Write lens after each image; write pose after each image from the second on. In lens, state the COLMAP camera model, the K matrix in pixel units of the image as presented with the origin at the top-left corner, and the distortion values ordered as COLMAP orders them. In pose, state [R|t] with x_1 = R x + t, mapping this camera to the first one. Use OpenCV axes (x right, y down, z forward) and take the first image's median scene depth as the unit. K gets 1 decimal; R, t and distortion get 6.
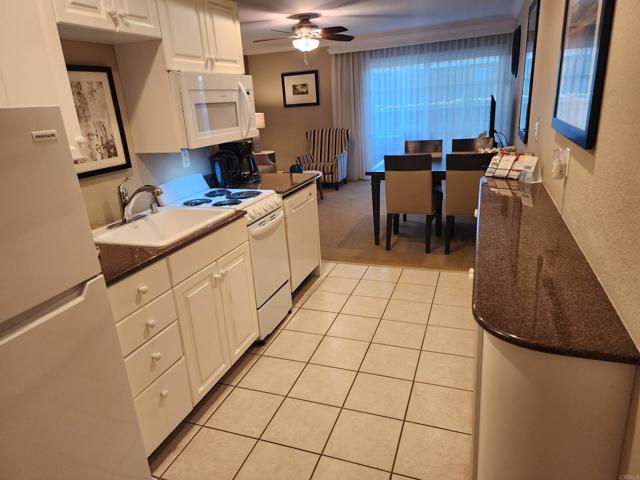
lens RADIAL K [[429.2, 0, 314.3], [0, 429.2, 242.0], [0, 0, 1]] dist [0.055041, -0.020227]
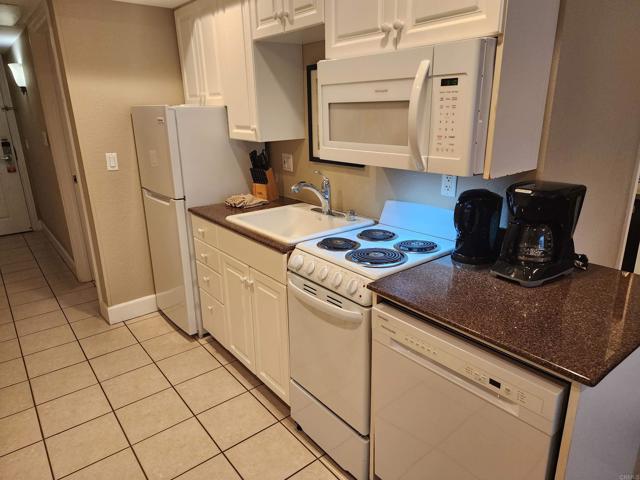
lens RADIAL K [[429.2, 0, 319.8], [0, 429.2, 241.7], [0, 0, 1]] dist [0.055041, -0.020227]
pose [[-0.517148, 0.328211, -0.790465, 0.416327], [-0.215883, 0.843671, 0.491541, -0.491387], [0.828222, 0.424848, -0.365448, 1.390857]]
